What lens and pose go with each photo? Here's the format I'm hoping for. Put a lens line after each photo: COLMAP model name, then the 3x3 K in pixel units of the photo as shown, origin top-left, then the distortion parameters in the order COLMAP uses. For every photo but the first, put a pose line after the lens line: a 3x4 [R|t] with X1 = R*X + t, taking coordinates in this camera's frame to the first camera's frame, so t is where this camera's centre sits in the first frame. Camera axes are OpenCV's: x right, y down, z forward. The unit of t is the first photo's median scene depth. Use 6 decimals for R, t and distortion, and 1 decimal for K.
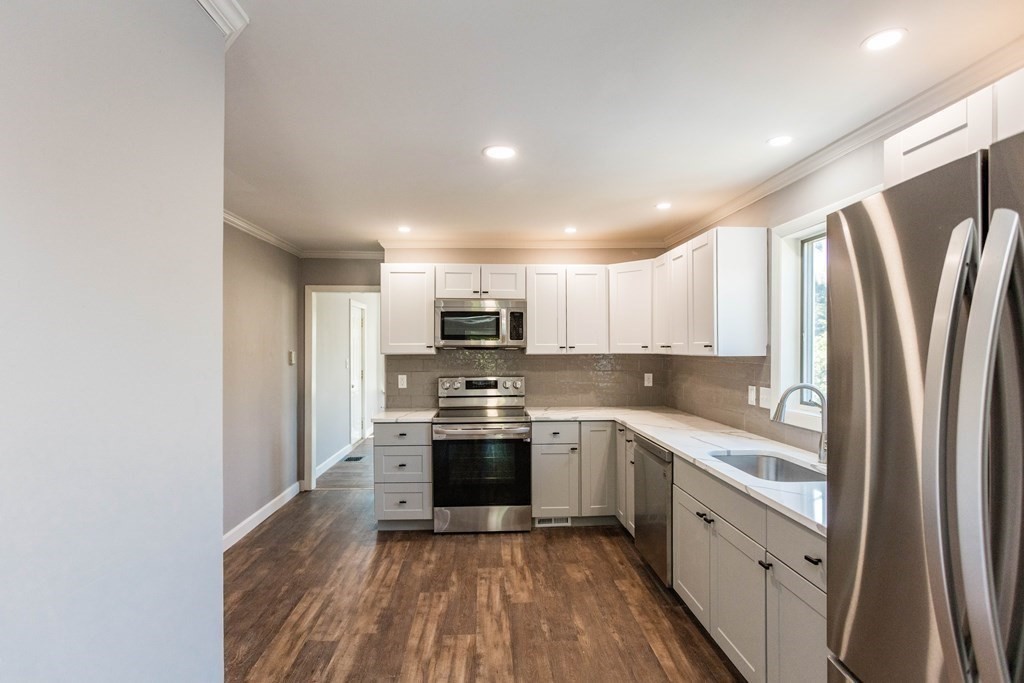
lens RADIAL K [[496.1, 0, 513.2], [0, 496.1, 345.3], [0, 0, 1]] dist [-0.003440, 0.004290]
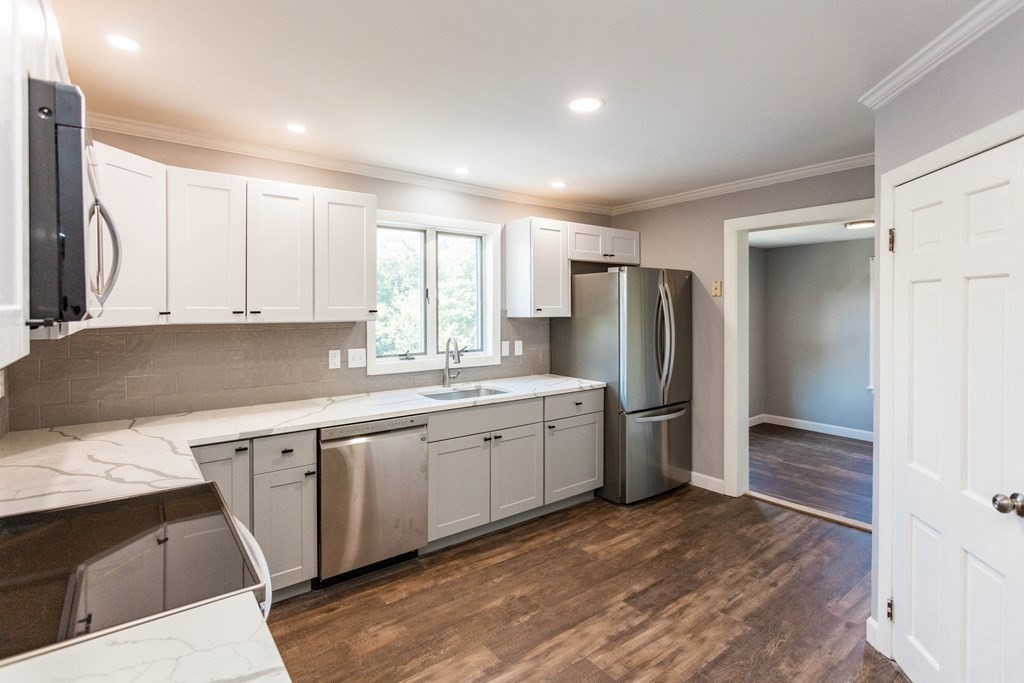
lens RADIAL K [[496.1, 0, 500.3], [0, 496.1, 313.2], [0, 0, 1]] dist [-0.003440, 0.004290]
pose [[-0.552345, -0.004007, 0.833606, -0.465828], [-0.004068, 0.999989, 0.002111, 0.002225], [-0.833606, -0.002225, -0.552355, 1.068855]]
